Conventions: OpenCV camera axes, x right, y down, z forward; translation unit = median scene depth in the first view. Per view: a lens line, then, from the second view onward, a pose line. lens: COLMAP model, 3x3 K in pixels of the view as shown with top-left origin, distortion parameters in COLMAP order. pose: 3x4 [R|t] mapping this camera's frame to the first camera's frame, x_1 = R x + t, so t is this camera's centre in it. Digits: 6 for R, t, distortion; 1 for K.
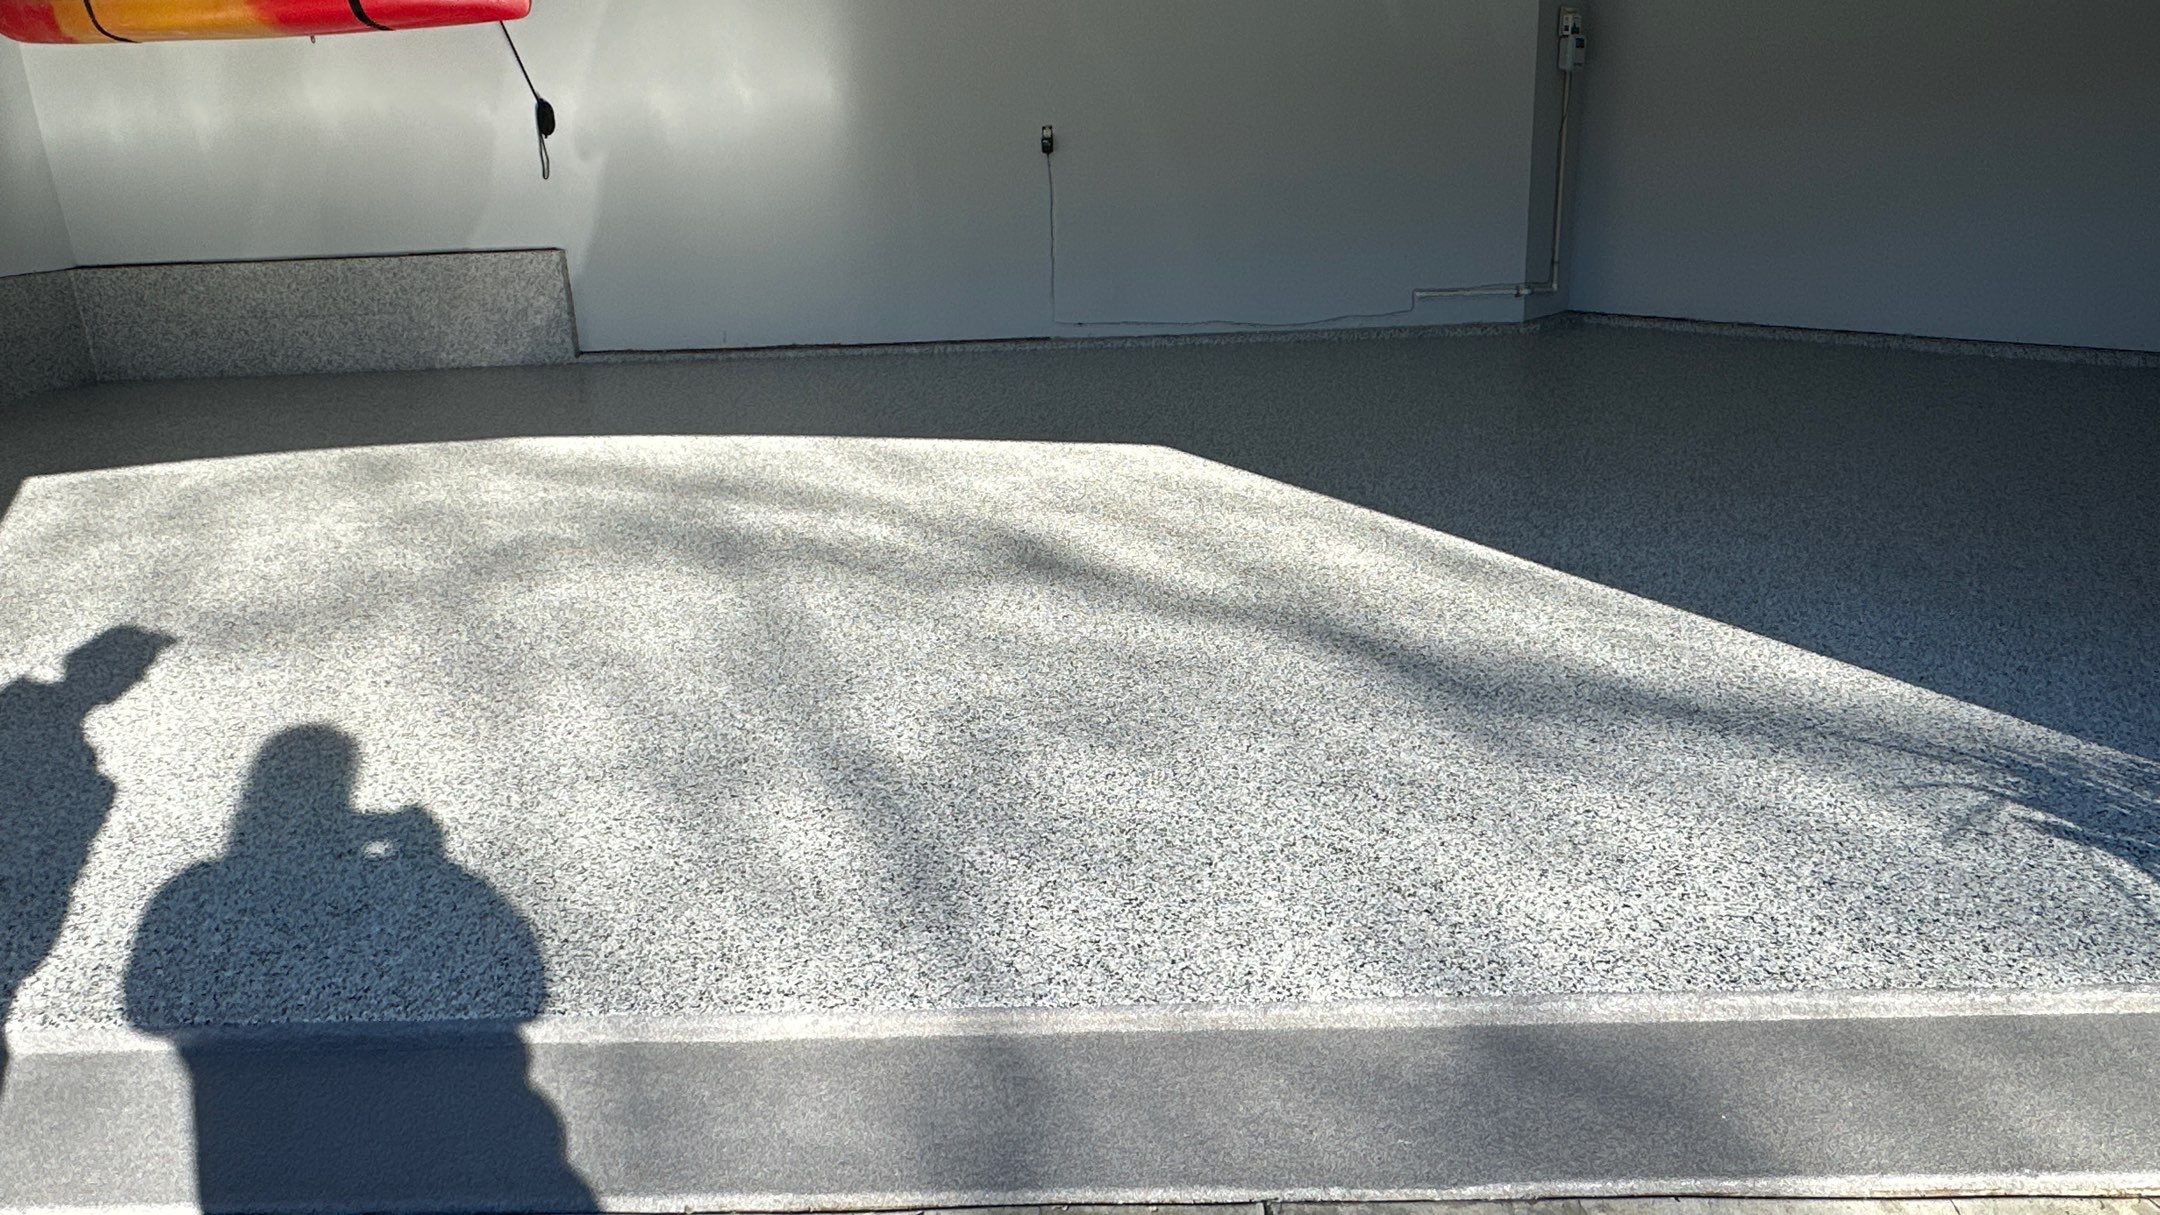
lens RADIAL K [[1405.2, 0, 1085.7], [0, 1405.2, 611.4], [0, 0, 1]] dist [-0.002080, -0.002517]
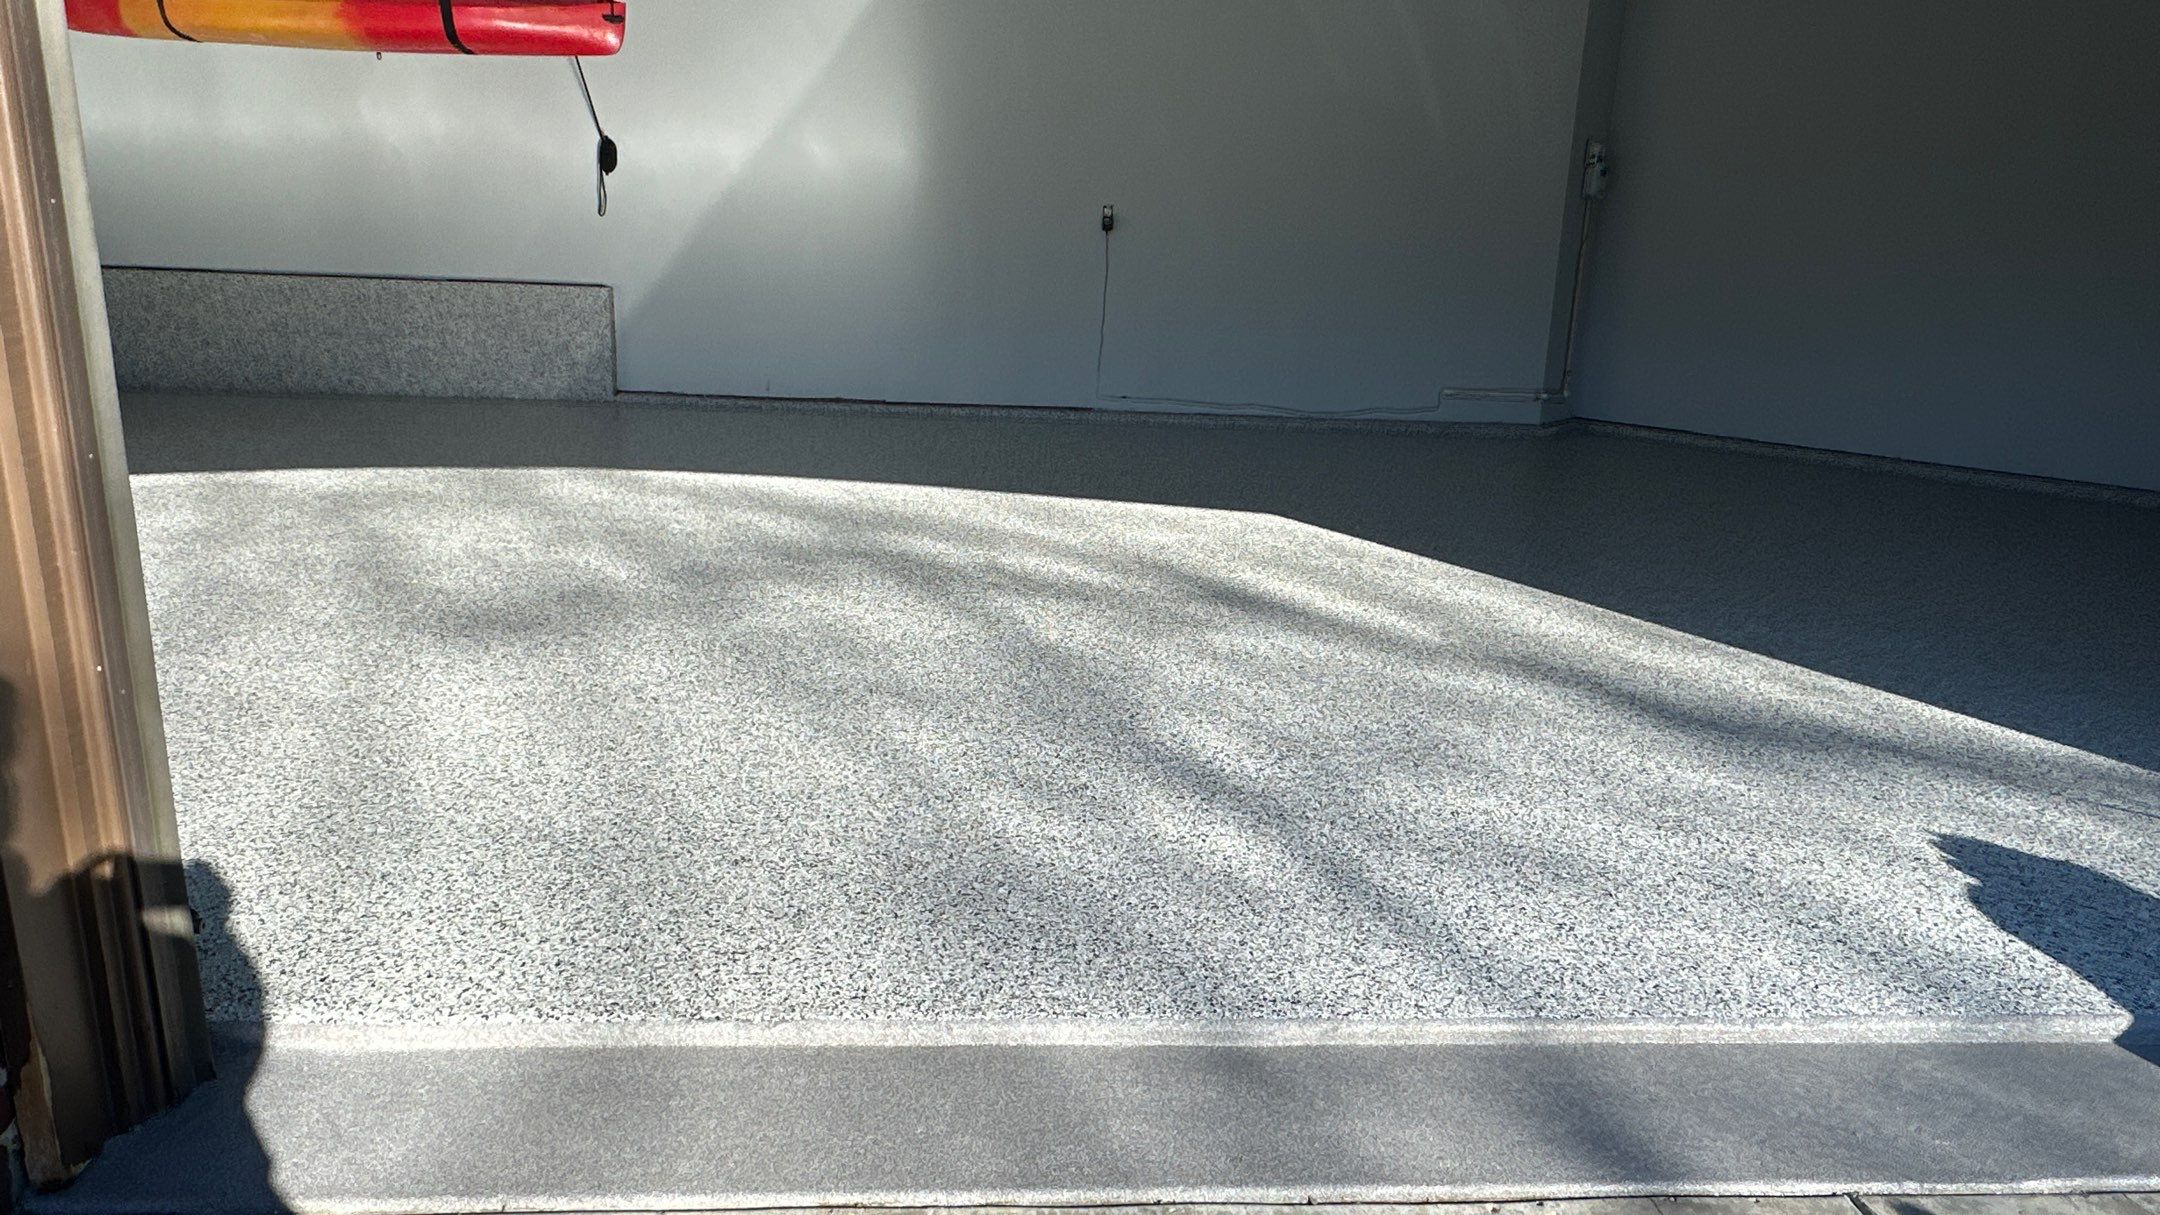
lens RADIAL K [[1408.8, 0, 1085.6], [0, 1408.8, 608.6], [0, 0, 1]] dist [-0.005259, 0.000187]
pose [[0.992804, 0.052860, 0.107453, -0.255215], [-0.046083, 0.996846, -0.064604, 0.031007], [-0.110530, 0.059188, 0.992109, -0.010407]]
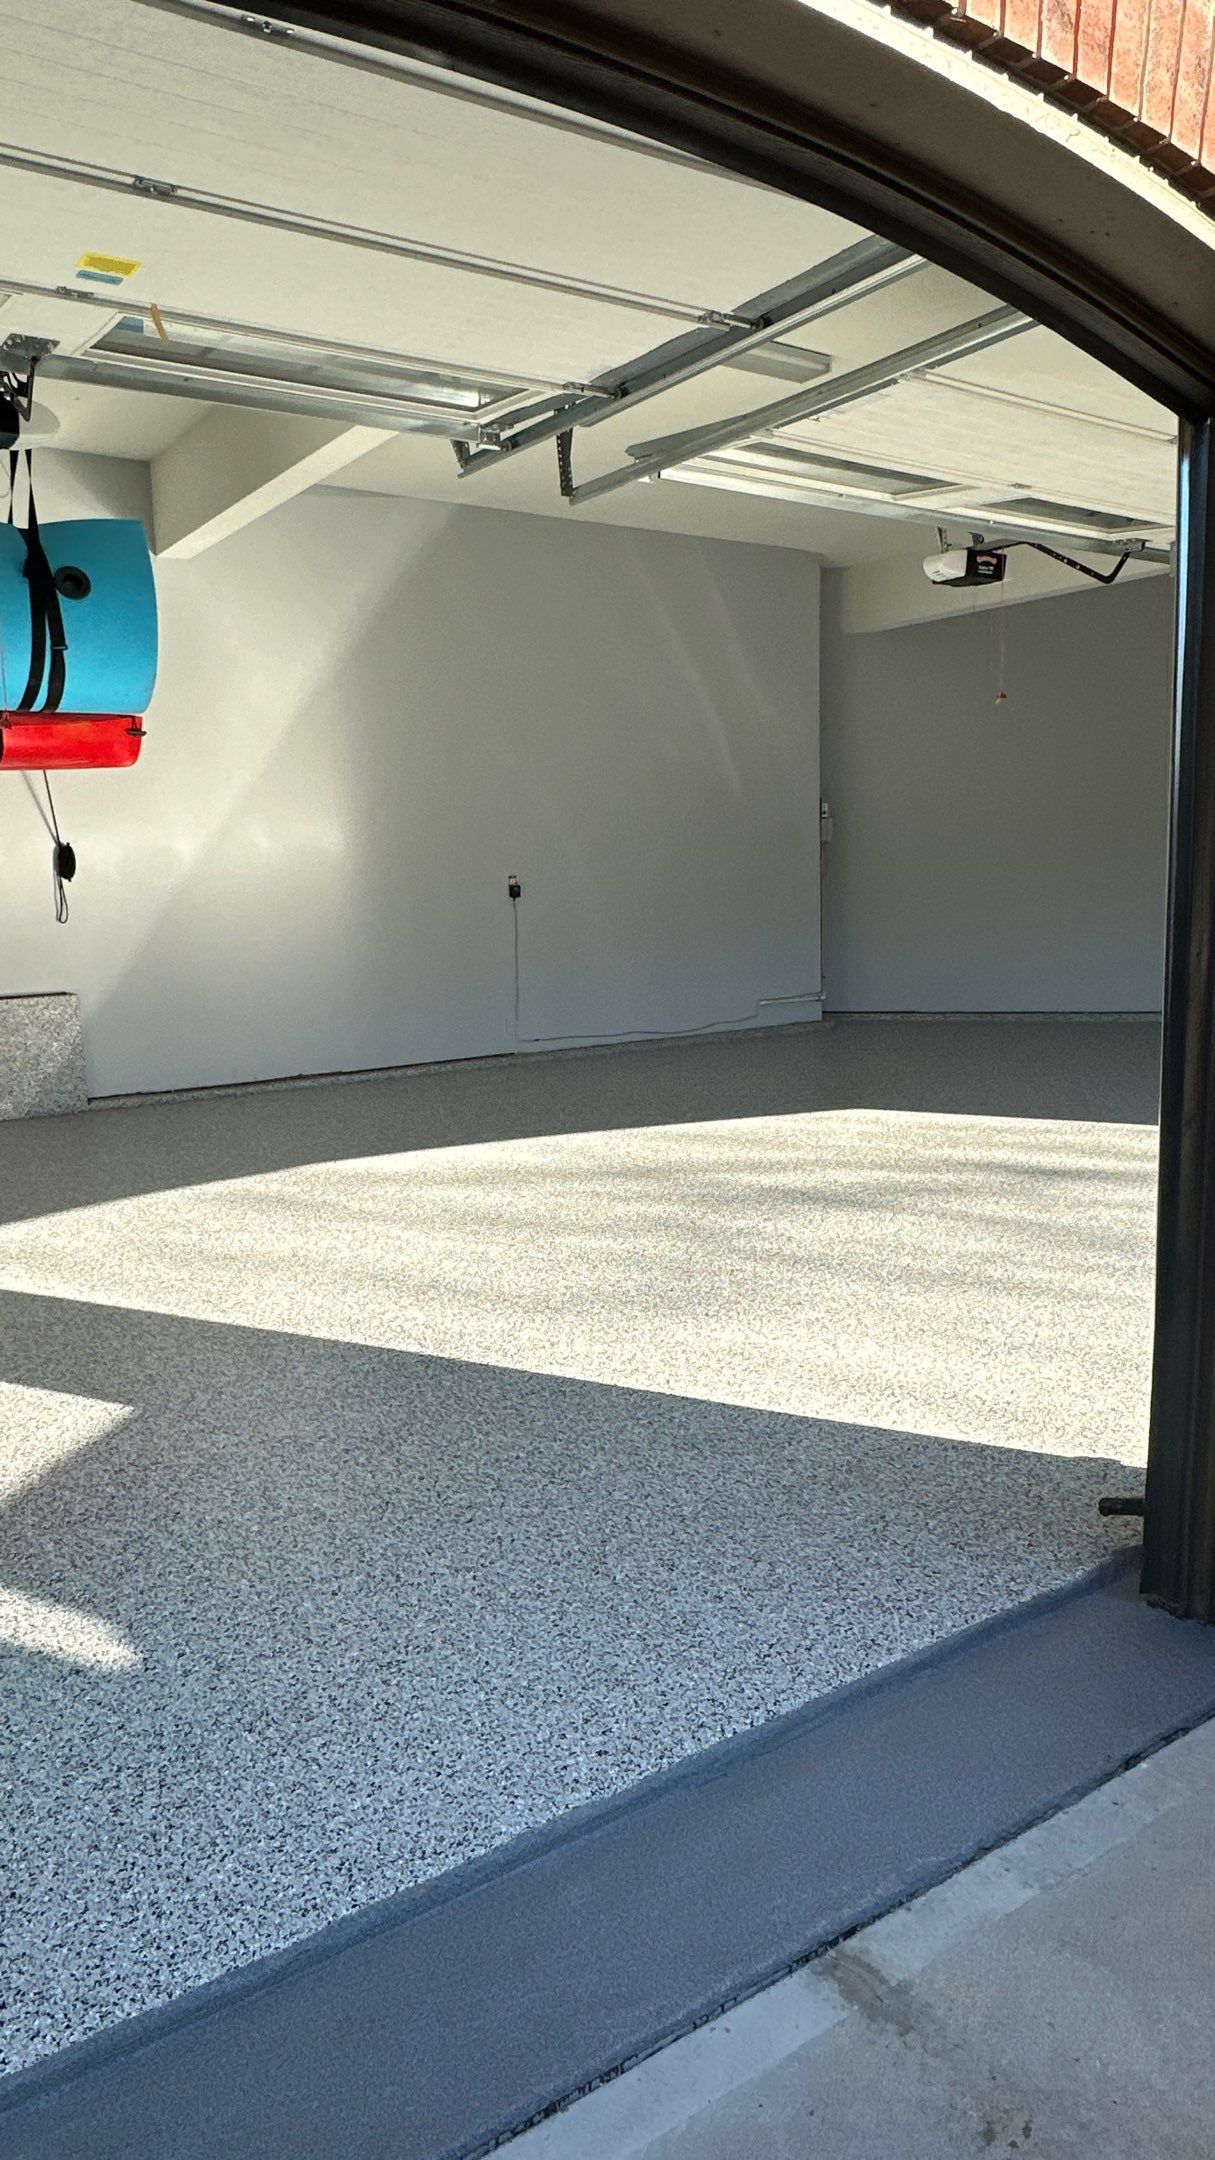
lens RADIAL K [[1403.6, 0, 607.2], [0, 1403.6, 1089.0], [0, 0, 1]] dist [-0.005102, 0.000498]
pose [[0.817683, -0.075688, 0.570671, -1.179845], [0.180230, 0.975141, -0.128910, -0.012022], [-0.546728, 0.208260, 0.810997, 0.080657]]
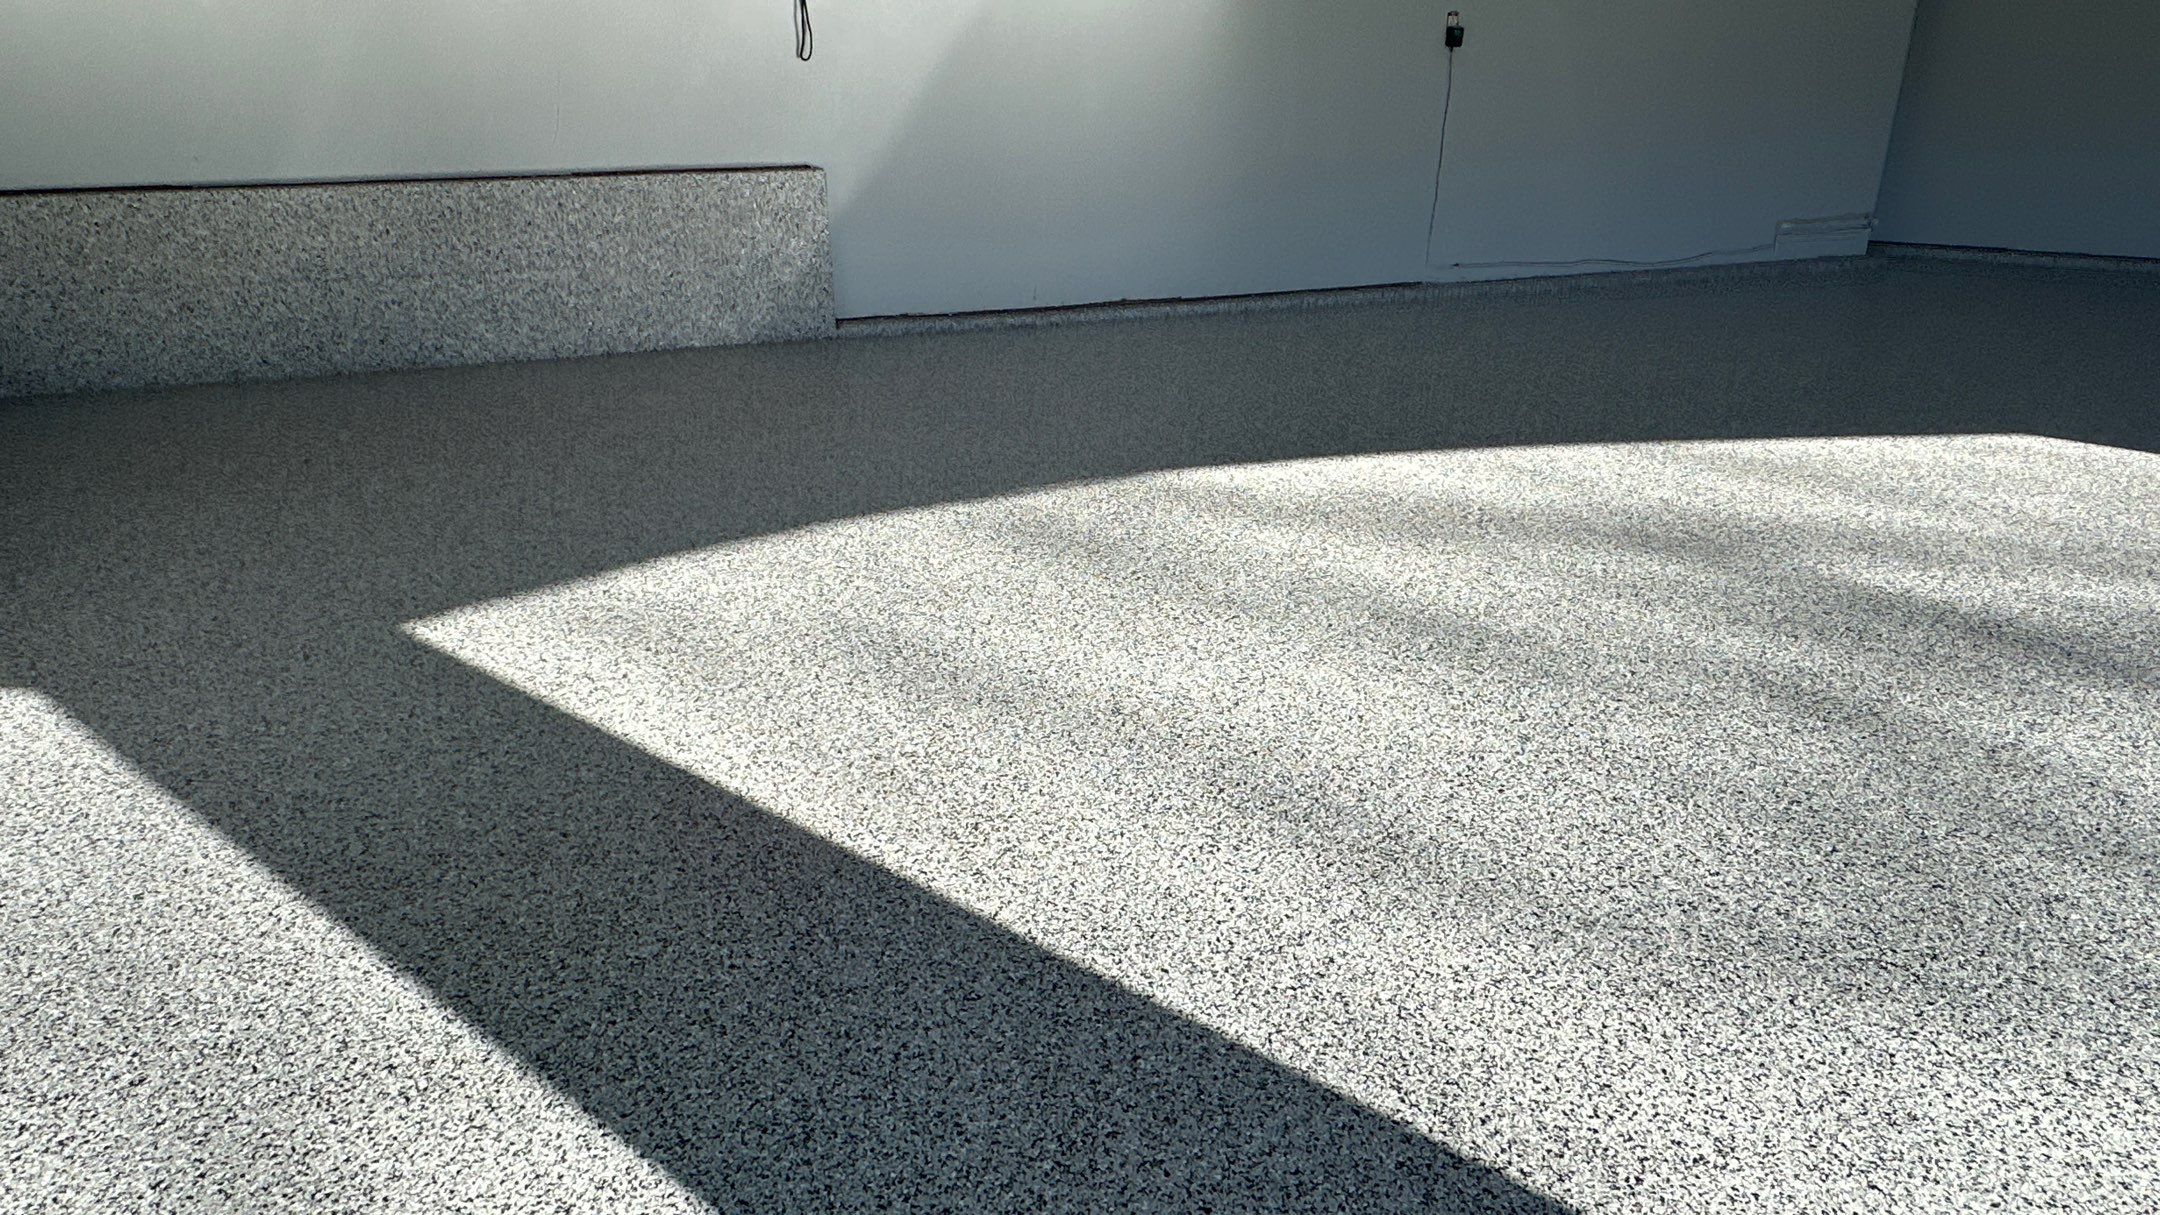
lens RADIAL K [[1405.2, 0, 1085.7], [0, 1405.2, 611.4], [0, 0, 1]] dist [-0.002080, -0.002517]
pose [[0.928307, -0.106736, 0.356166, -0.974994], [0.084115, 0.993363, 0.078455, -0.168054], [-0.362176, -0.042872, 0.931123, 0.604022]]
